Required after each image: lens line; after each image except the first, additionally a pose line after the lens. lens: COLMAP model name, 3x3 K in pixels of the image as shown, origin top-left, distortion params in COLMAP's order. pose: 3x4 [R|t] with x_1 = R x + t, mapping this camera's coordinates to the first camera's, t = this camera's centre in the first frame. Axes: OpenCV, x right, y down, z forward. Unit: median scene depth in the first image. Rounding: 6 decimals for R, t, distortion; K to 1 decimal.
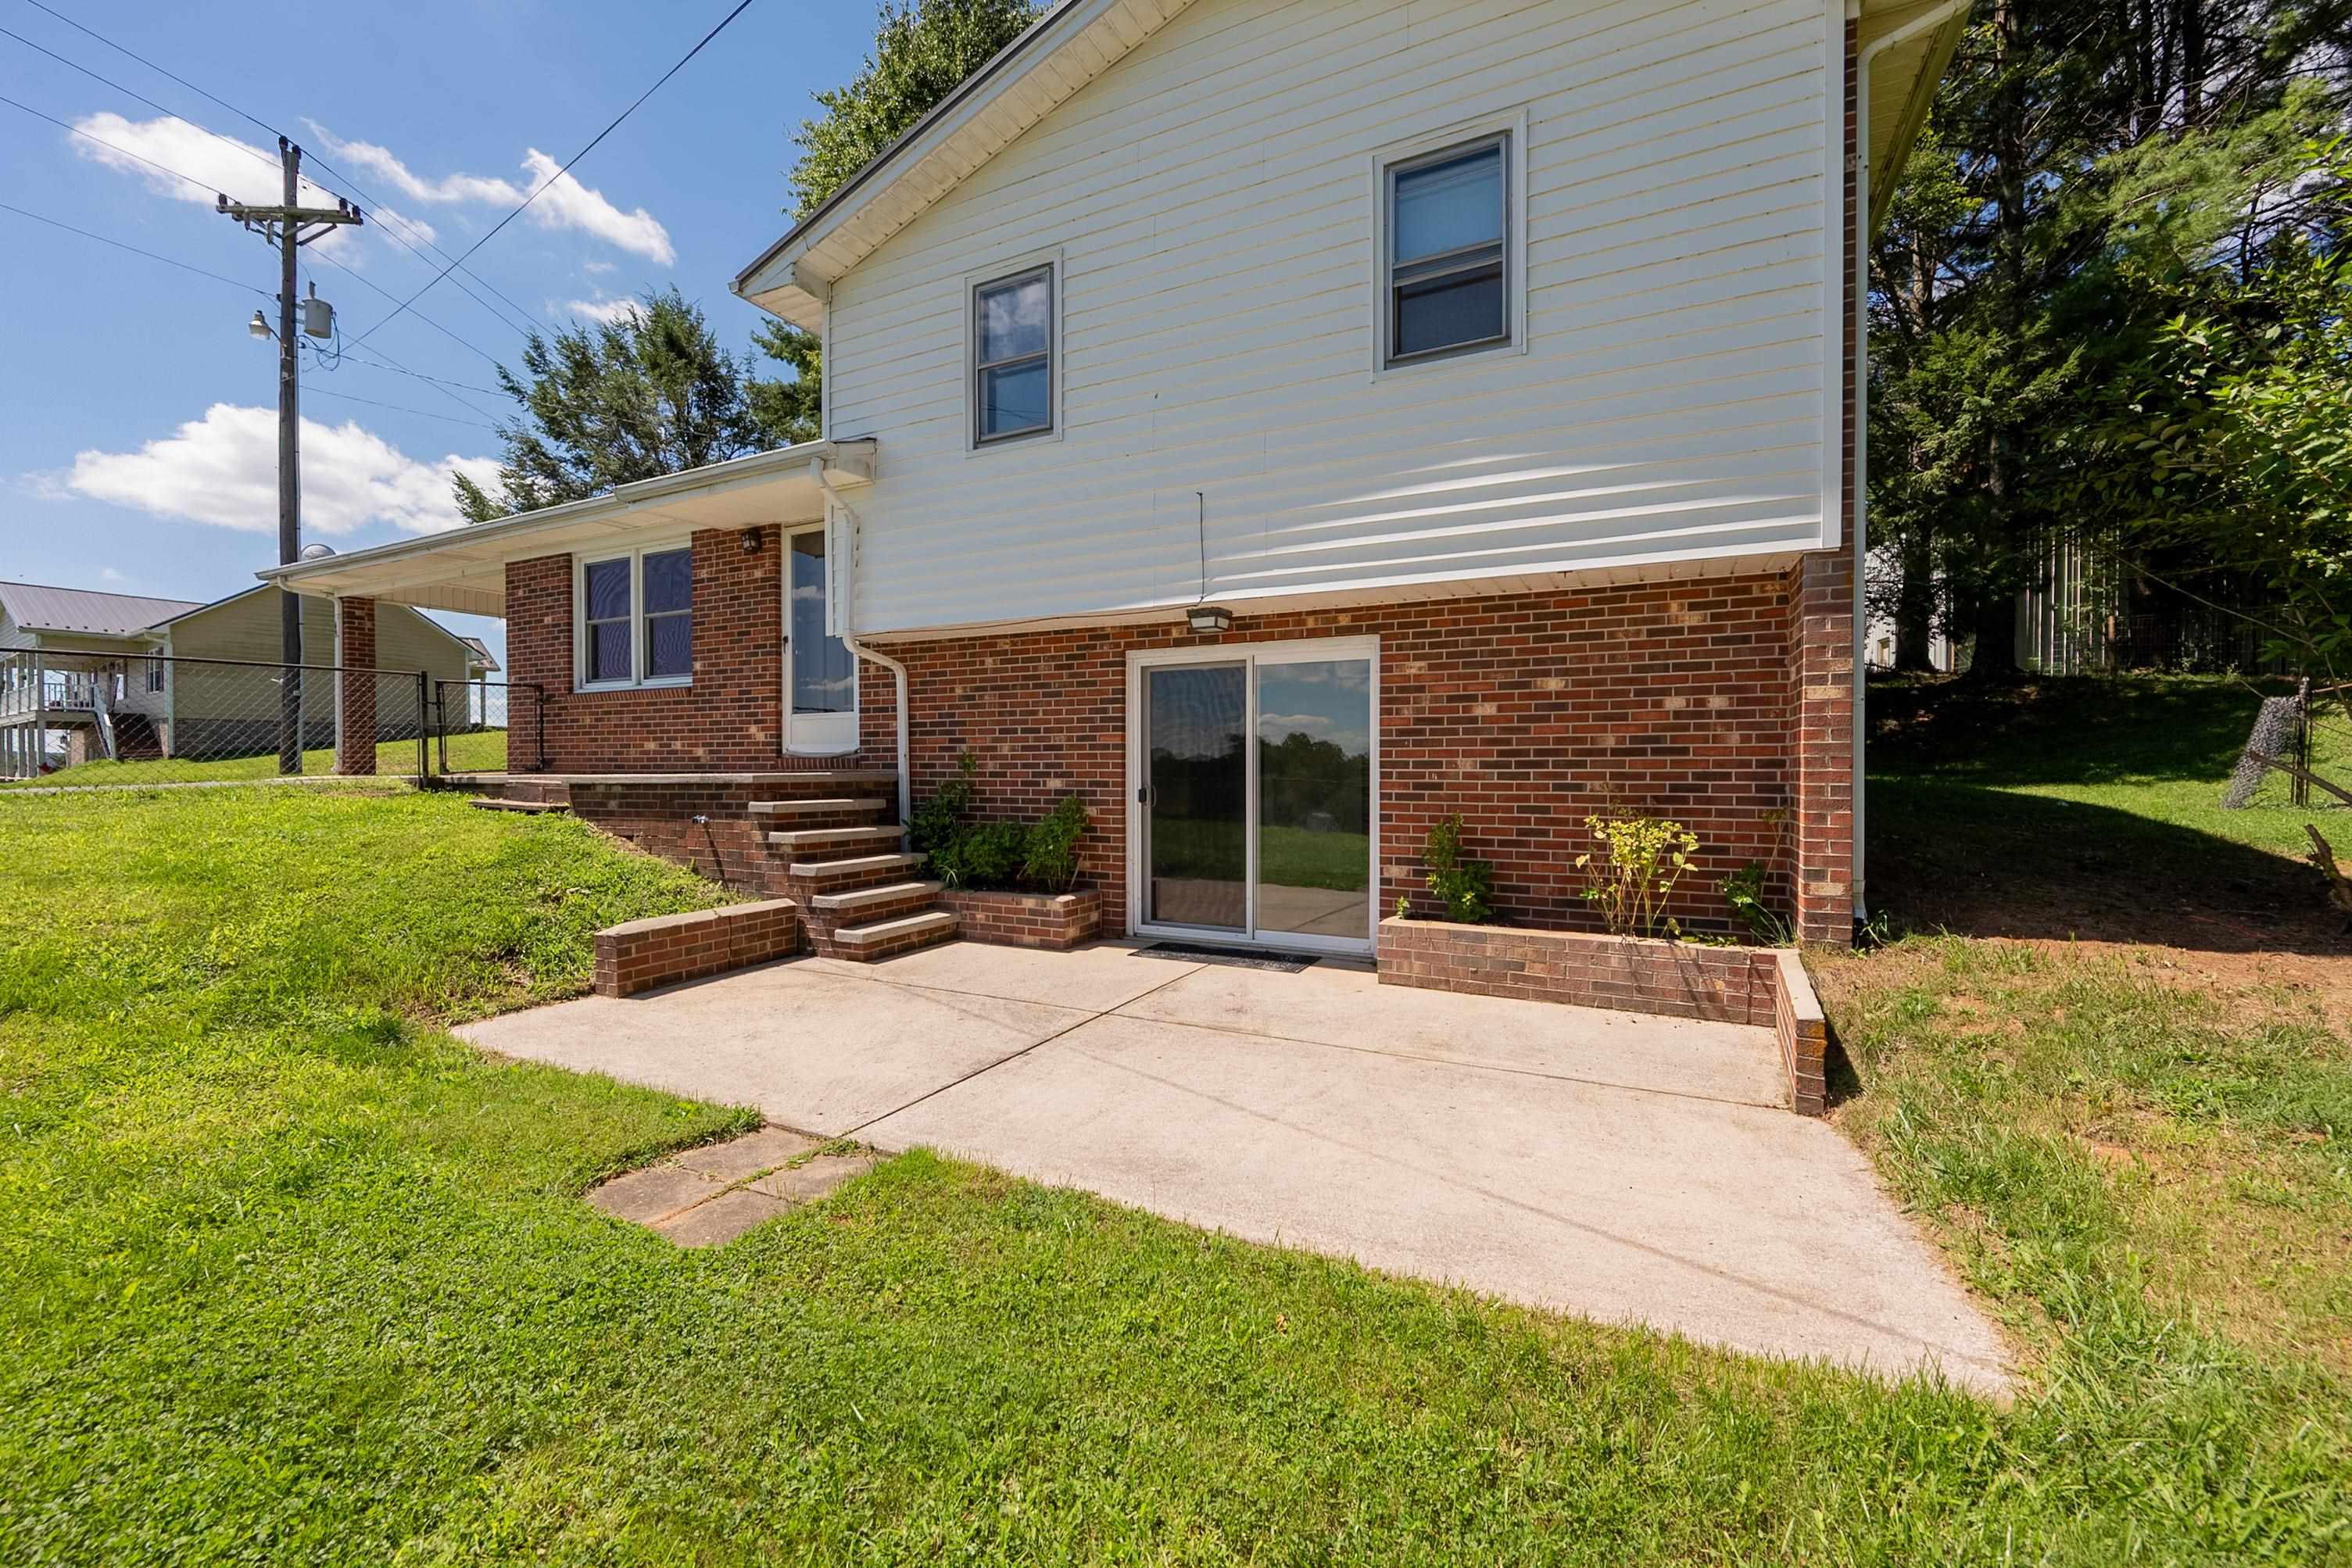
lens RADIAL K [[946.3, 0, 1176.0], [0, 946.3, 784.0], [0, 0, 1]] dist [-0.000591, -0.000015]
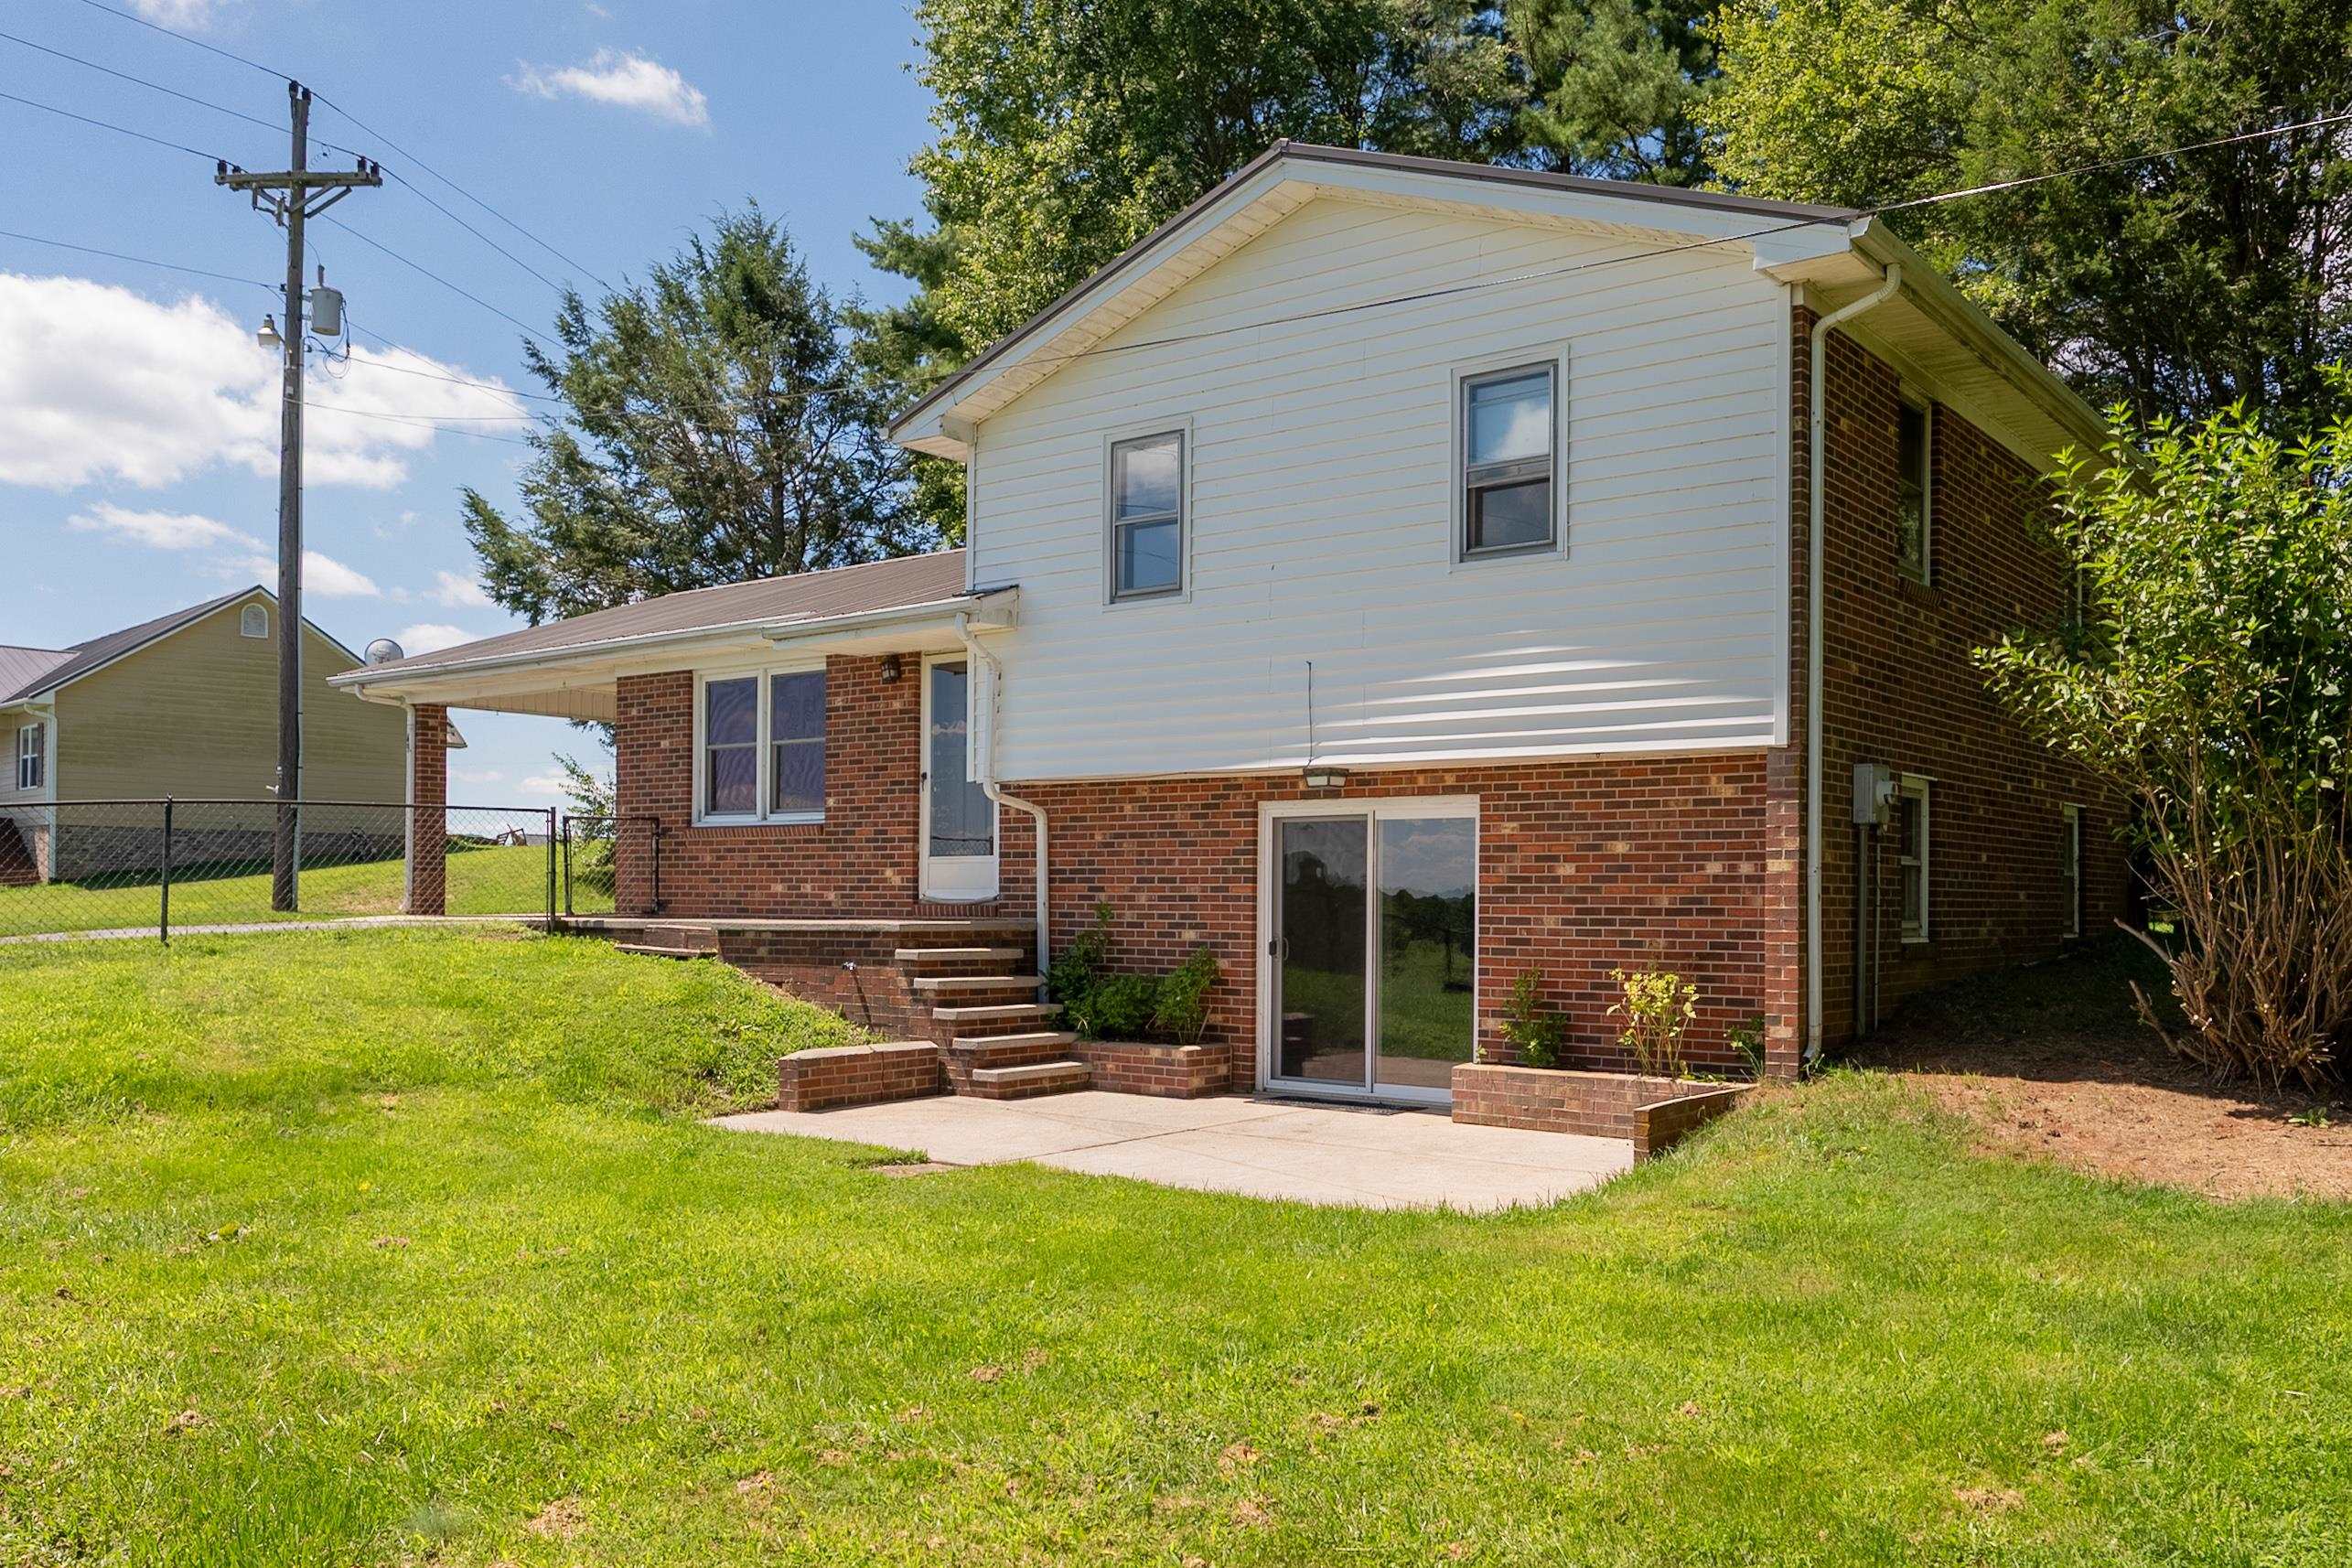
lens RADIAL K [[1831.1, 0, 1298.6], [0, 1831.1, 901.7], [0, 0, 1]] dist [0.000899, 0.003882]
pose [[0.986325, 0.007834, -0.164628, 0.302694], [-0.010747, 0.999801, -0.016814, -0.004421], [0.164463, 0.018353, 0.986212, -0.871383]]
